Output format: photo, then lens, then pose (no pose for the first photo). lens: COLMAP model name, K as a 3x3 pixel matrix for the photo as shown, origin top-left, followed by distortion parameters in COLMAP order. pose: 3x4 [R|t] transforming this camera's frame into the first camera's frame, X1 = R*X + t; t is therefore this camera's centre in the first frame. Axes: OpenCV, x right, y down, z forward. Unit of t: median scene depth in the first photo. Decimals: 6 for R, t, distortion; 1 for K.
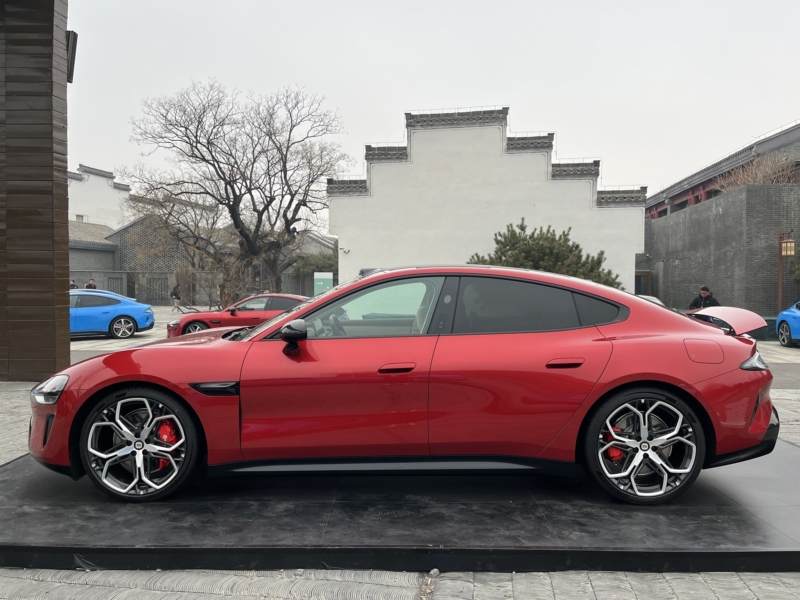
lens RADIAL K [[605.7, 0, 401.5], [0, 605.7, 296.9], [0, 0, 1]] dist [0.079379, -0.118287]
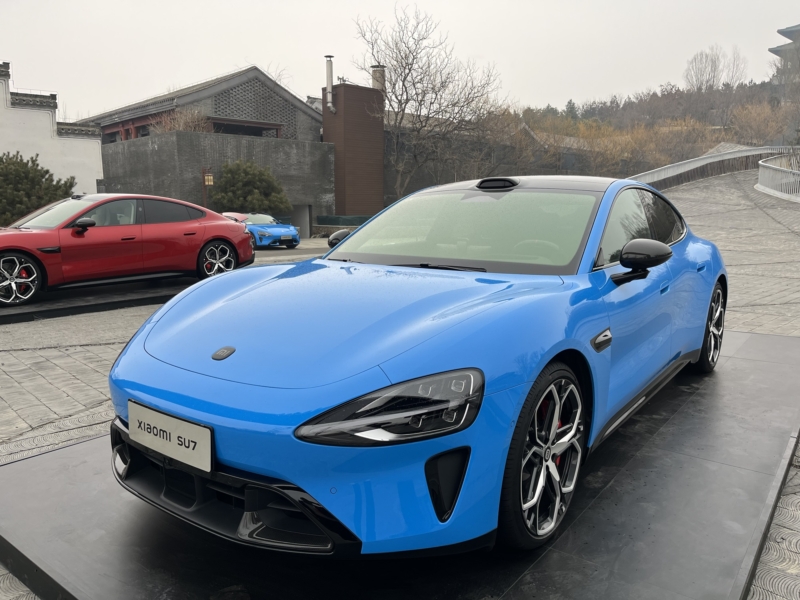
lens RADIAL K [[605.7, 0, 401.5], [0, 605.7, 296.9], [0, 0, 1]] dist [0.079379, -0.118287]
pose [[0.617414, -0.119376, 0.777528, -0.224212], [0.020293, 0.990506, 0.135960, 0.007175], [-0.786376, -0.068165, 0.613975, -0.243460]]
